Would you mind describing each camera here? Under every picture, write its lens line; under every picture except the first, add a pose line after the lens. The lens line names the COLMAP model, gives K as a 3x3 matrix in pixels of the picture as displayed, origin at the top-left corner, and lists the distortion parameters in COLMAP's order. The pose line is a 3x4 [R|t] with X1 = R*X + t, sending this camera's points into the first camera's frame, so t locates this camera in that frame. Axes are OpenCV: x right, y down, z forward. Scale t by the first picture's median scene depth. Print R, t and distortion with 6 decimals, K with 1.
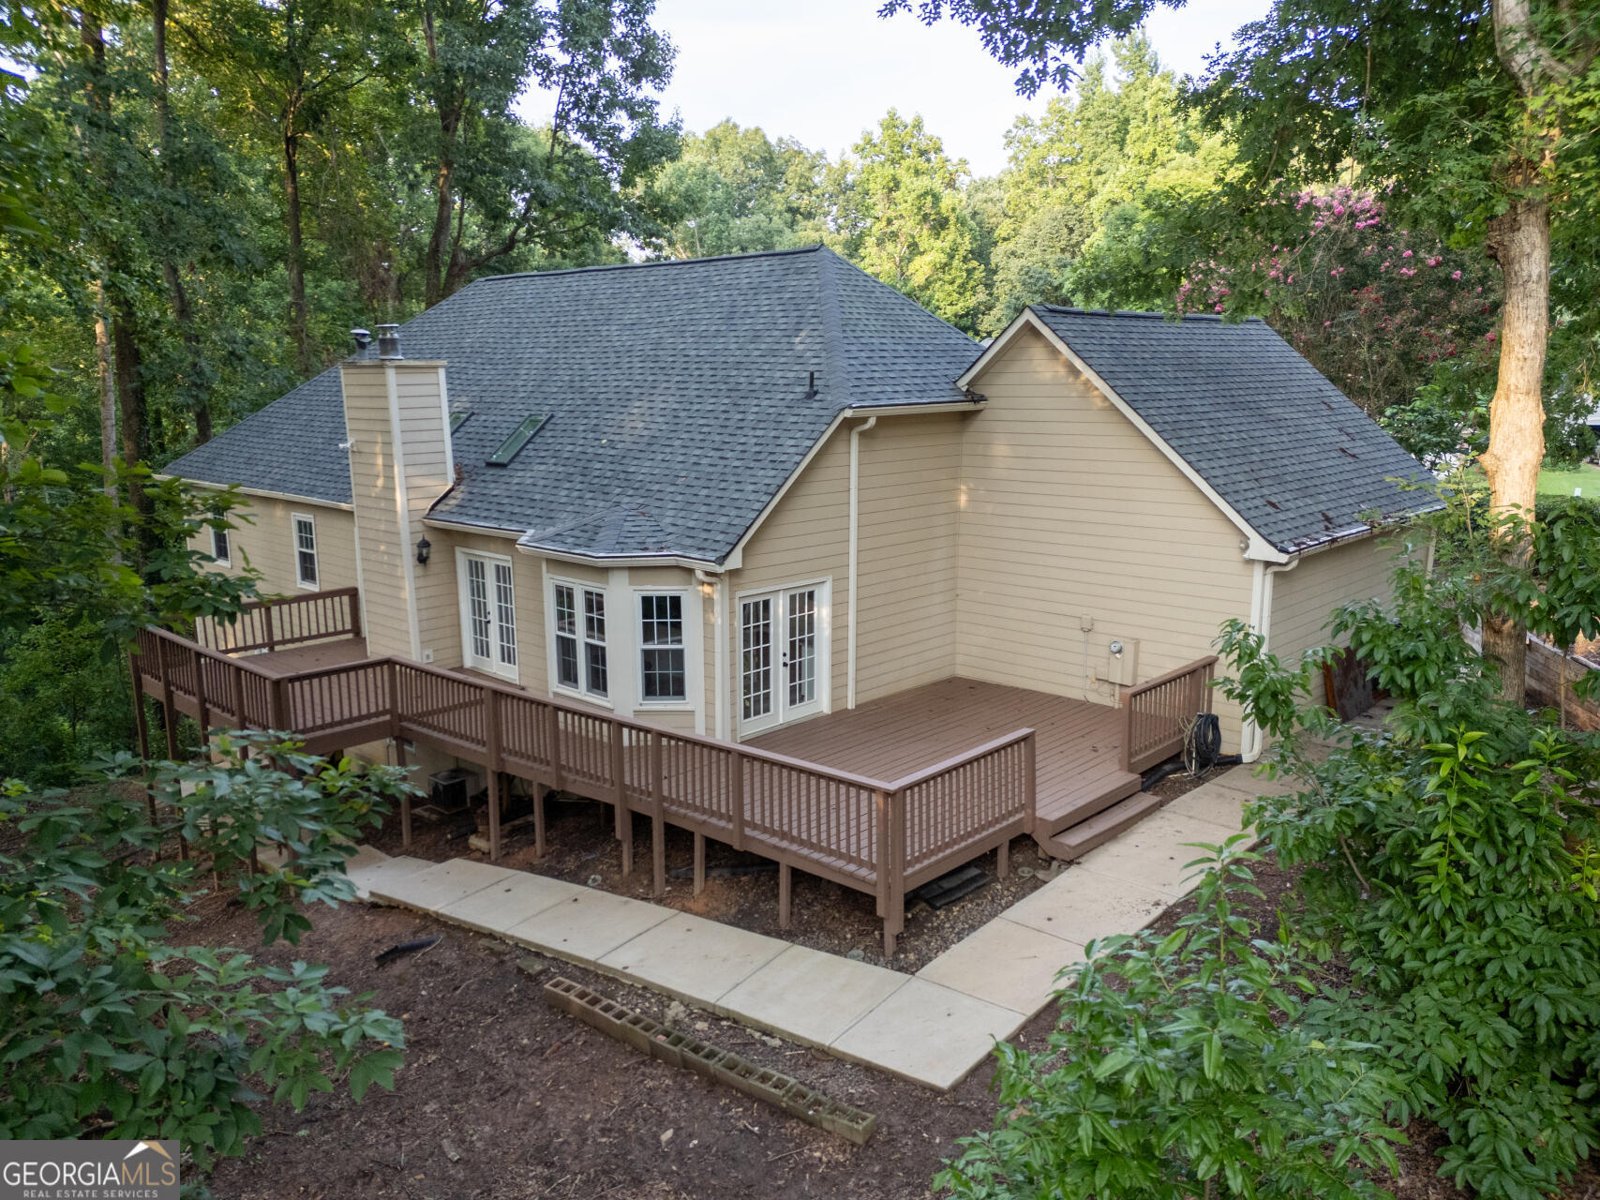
lens RADIAL K [[1168.8, 0, 800.0], [0, 1168.8, 600.0], [0, 0, 1]] dist [0.095994, -0.100522]
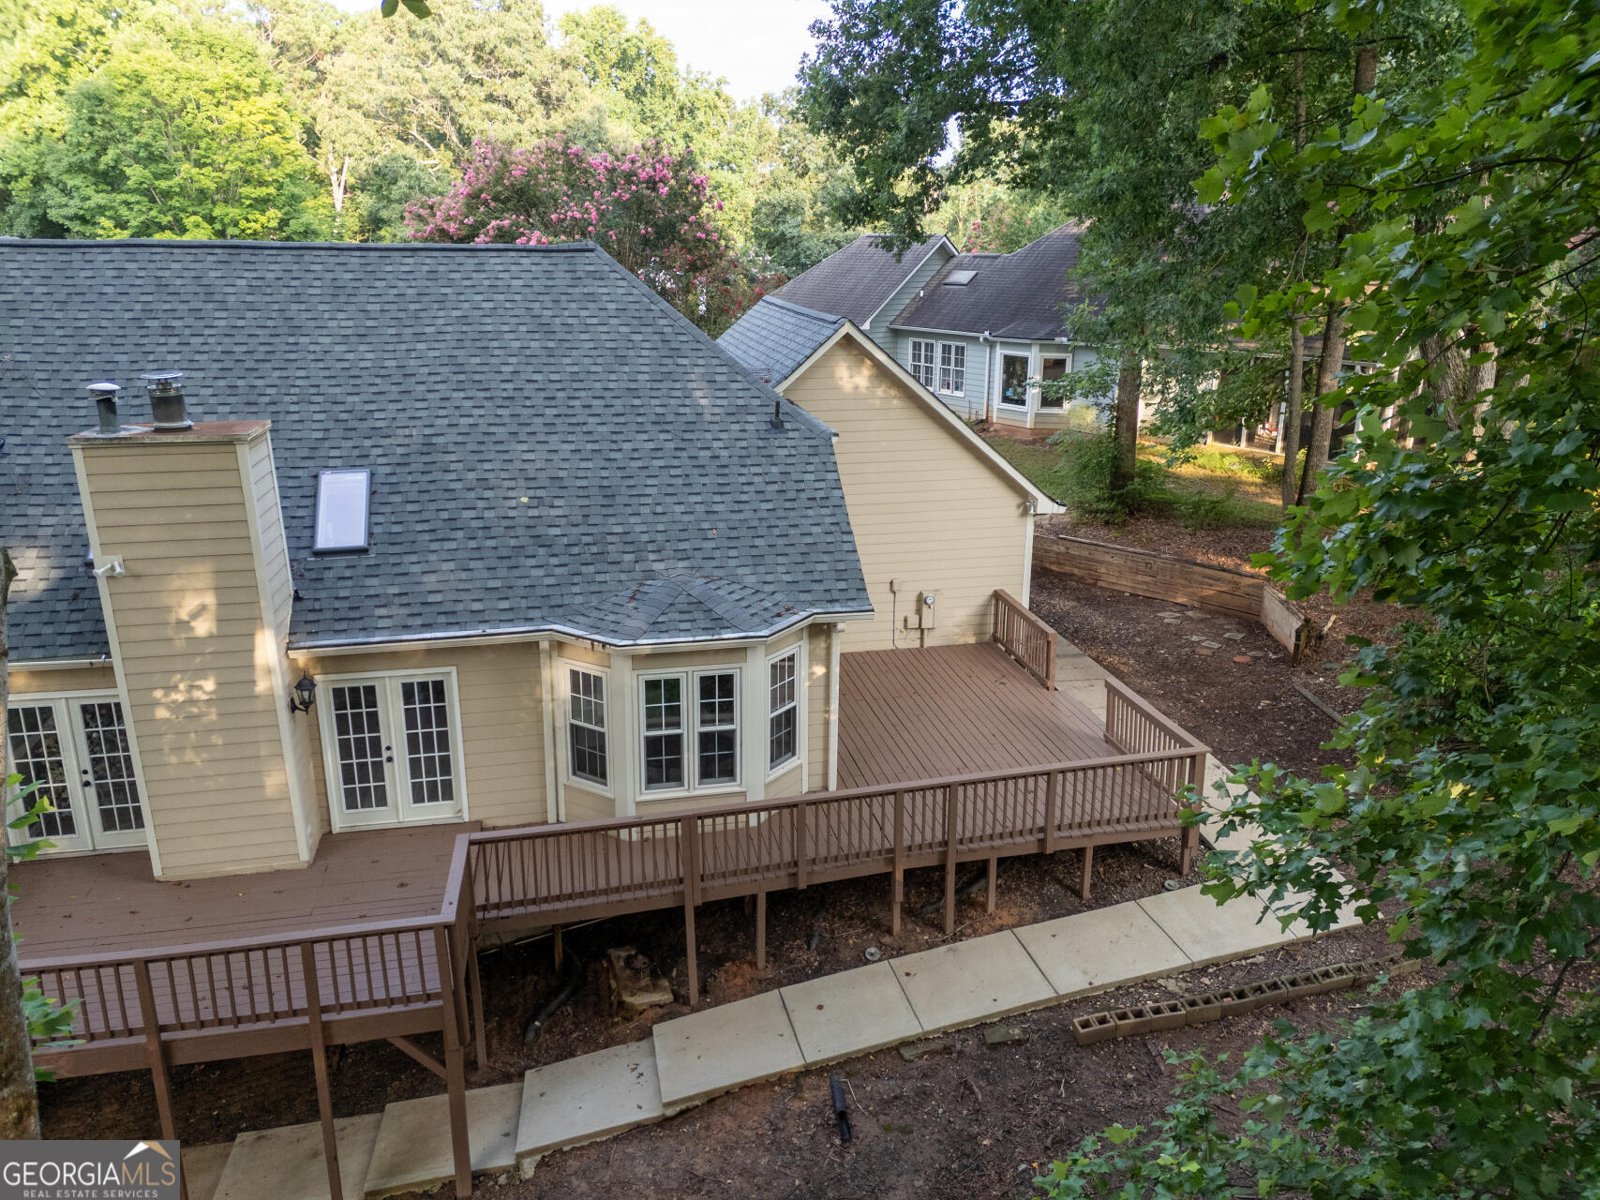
lens RADIAL K [[1181.1, 0, 800.0], [0, 1181.1, 600.0], [0, 0, 1]] dist [0.006541, 0.002902]
pose [[0.588775, -0.227245, 0.775695, -0.804678], [0.157890, 0.973514, 0.165354, -0.195894], [-0.792726, 0.025118, 0.609060, 0.395239]]
